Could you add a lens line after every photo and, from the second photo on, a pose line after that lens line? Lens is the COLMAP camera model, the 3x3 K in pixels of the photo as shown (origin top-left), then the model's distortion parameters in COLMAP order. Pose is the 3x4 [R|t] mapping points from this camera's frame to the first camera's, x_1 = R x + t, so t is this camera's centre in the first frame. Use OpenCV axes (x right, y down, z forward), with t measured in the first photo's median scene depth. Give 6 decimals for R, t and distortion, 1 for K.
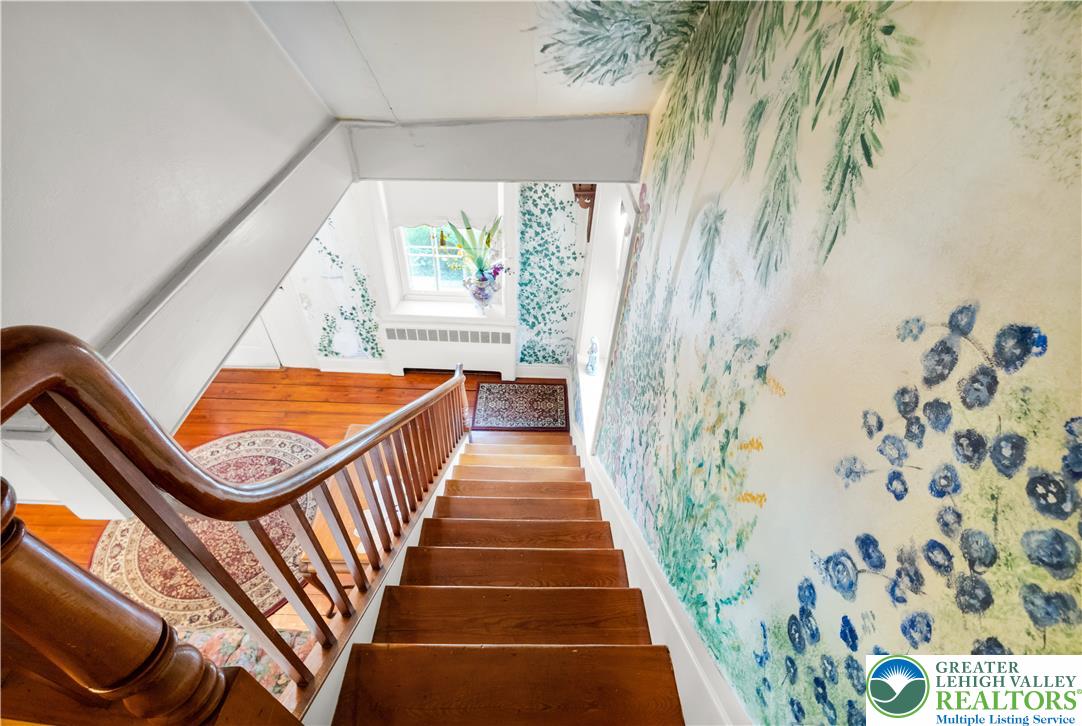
lens RADIAL K [[474.4, 0, 534.0], [0, 474.4, 368.1], [0, 0, 1]] dist [-0.001324, 0.000016]
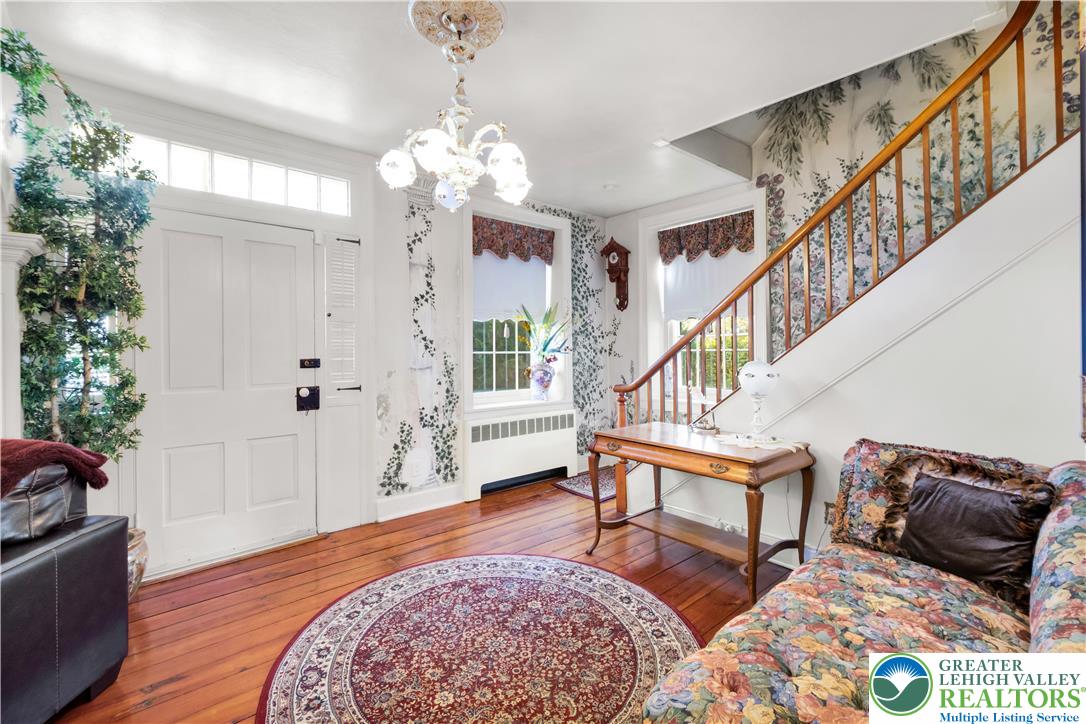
lens RADIAL K [[476.2, 0, 540.8], [0, 476.2, 355.0], [0, 0, 1]] dist [-0.001324, 0.000016]
pose [[0.745376, -0.048607, 0.664870, -0.809953], [0.473225, 0.741046, -0.476349, 0.301049], [-0.469545, 0.669692, 0.575360, 0.358126]]
